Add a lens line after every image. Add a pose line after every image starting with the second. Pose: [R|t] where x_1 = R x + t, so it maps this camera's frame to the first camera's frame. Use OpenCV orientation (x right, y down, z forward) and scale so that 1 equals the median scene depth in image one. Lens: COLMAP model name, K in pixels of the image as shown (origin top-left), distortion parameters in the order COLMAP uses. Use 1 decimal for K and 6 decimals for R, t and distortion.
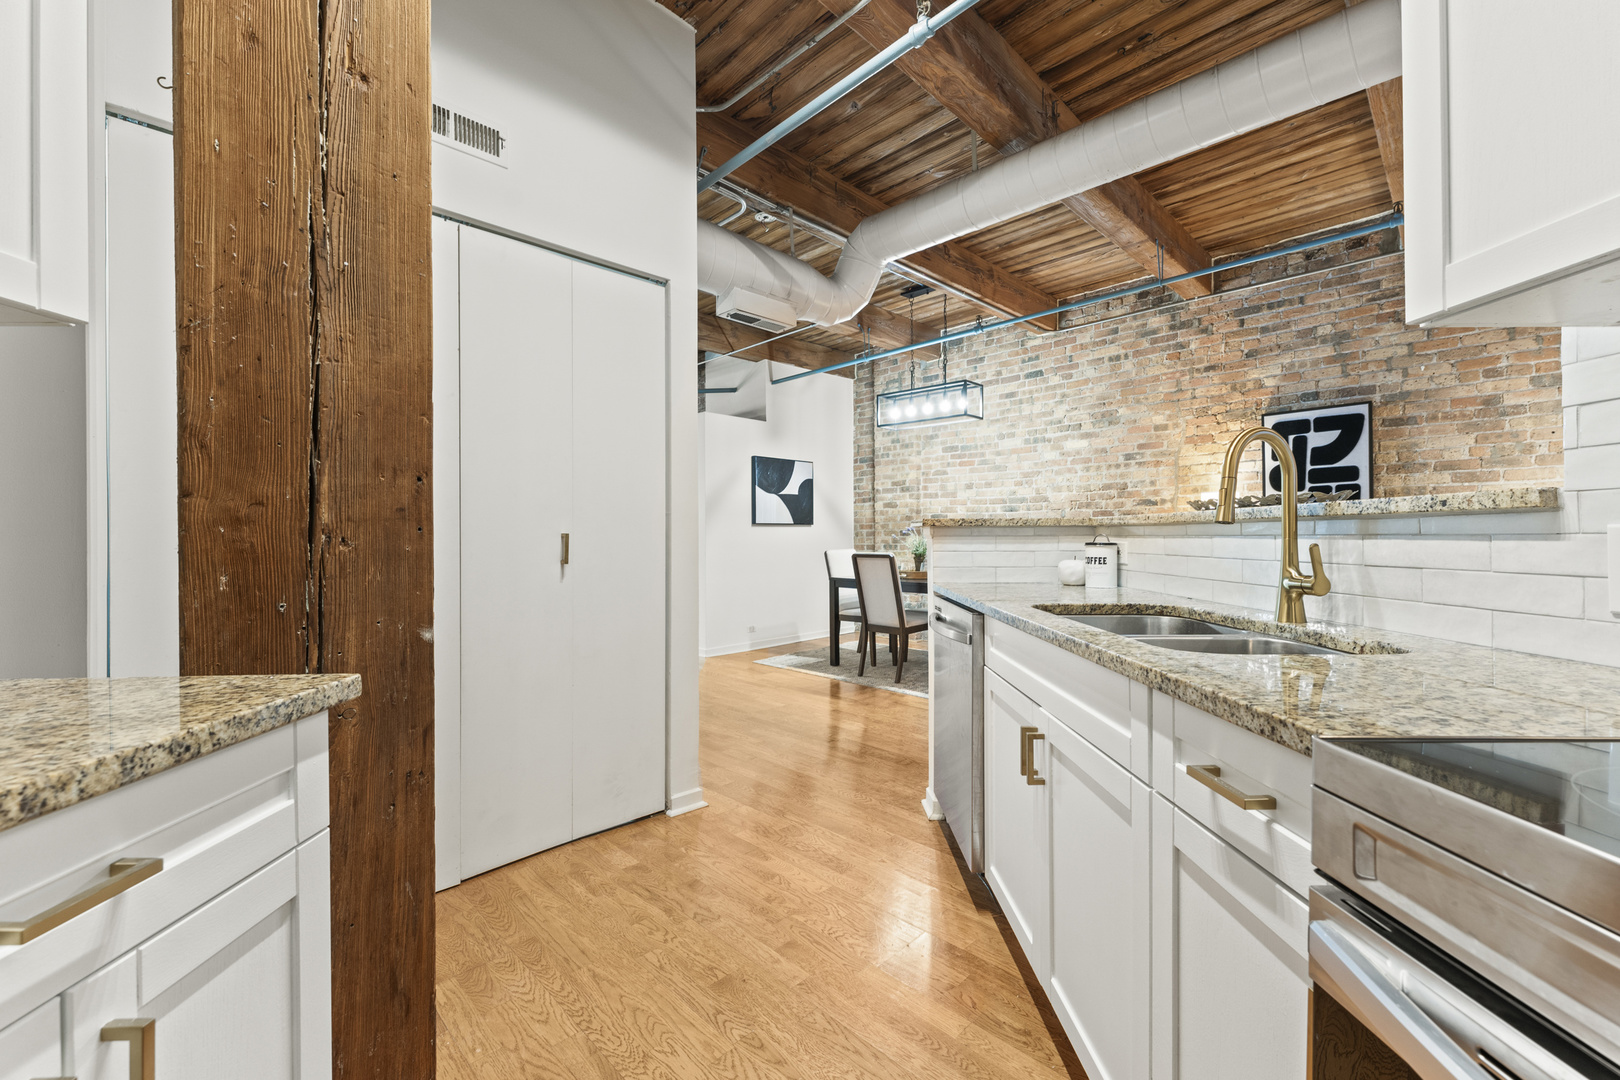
lens RADIAL K [[655.8, 0, 807.5], [0, 655.8, 535.3], [0, 0, 1]] dist [0.000998, 0.000050]
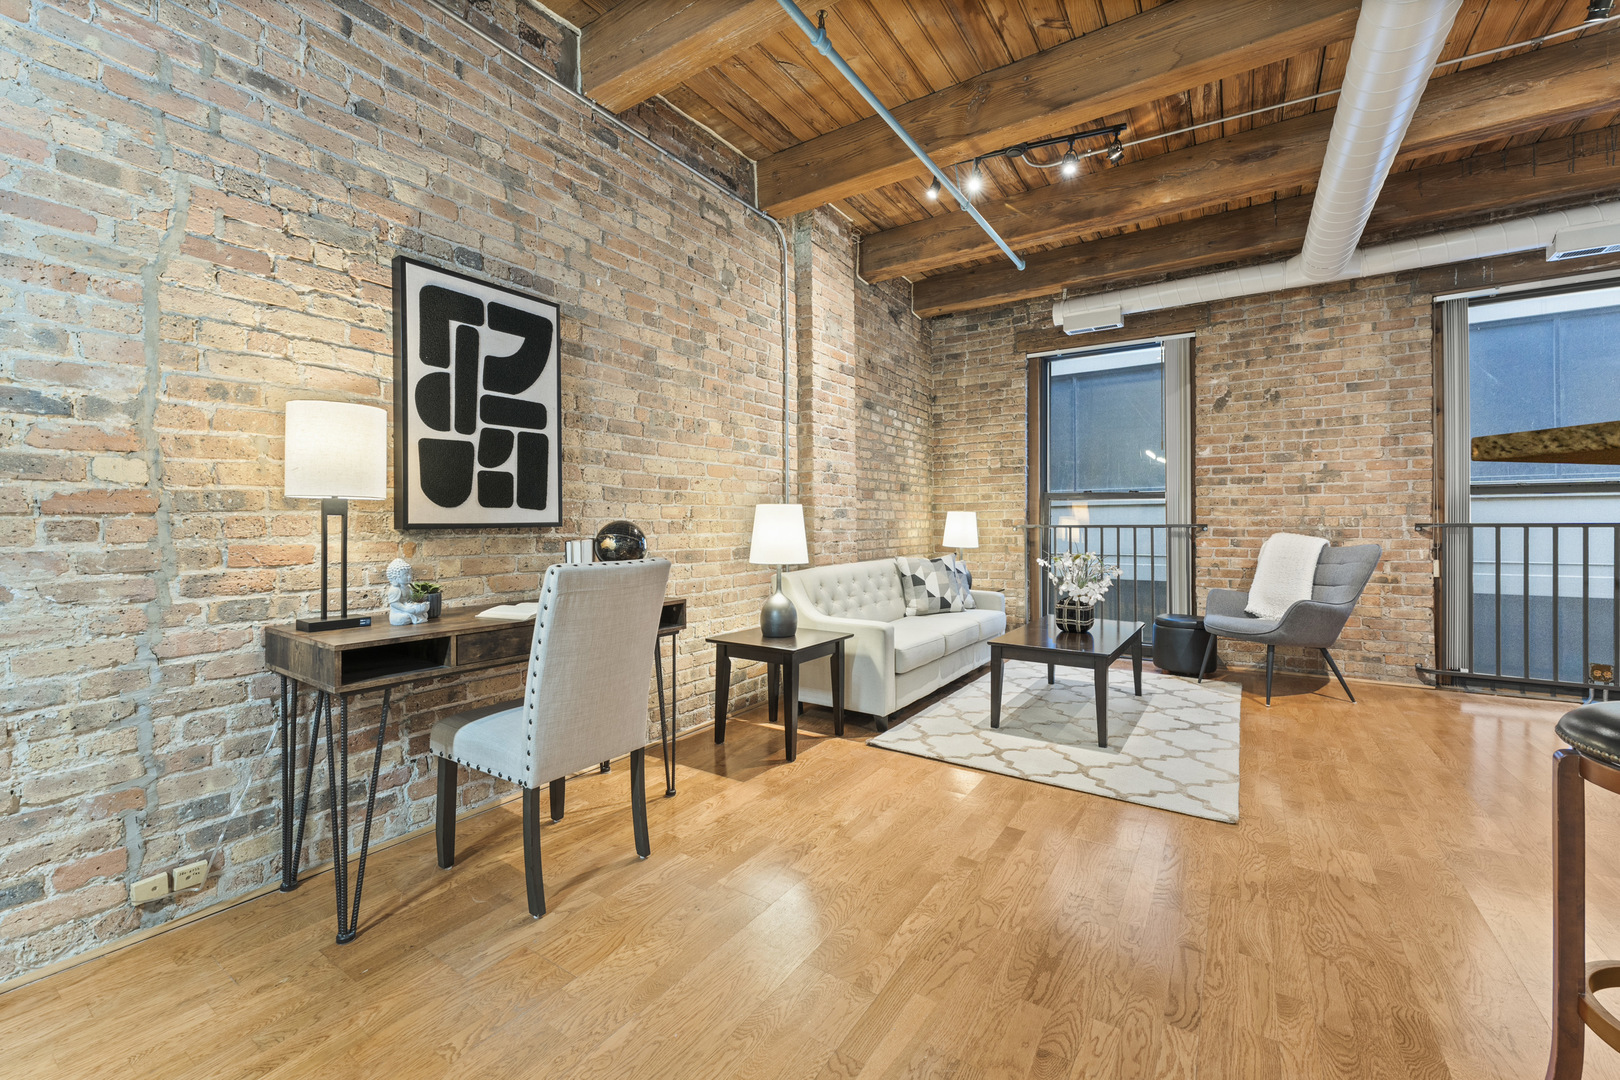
lens RADIAL K [[655.8, 0, 817.9], [0, 655.8, 524.6], [0, 0, 1]] dist [0.000998, 0.000050]
pose [[-0.211893, 0.010117, 0.977241, 0.158785], [0.003484, 0.999948, -0.009596, 0.008421], [-0.977287, 0.001371, -0.211917, 0.705961]]
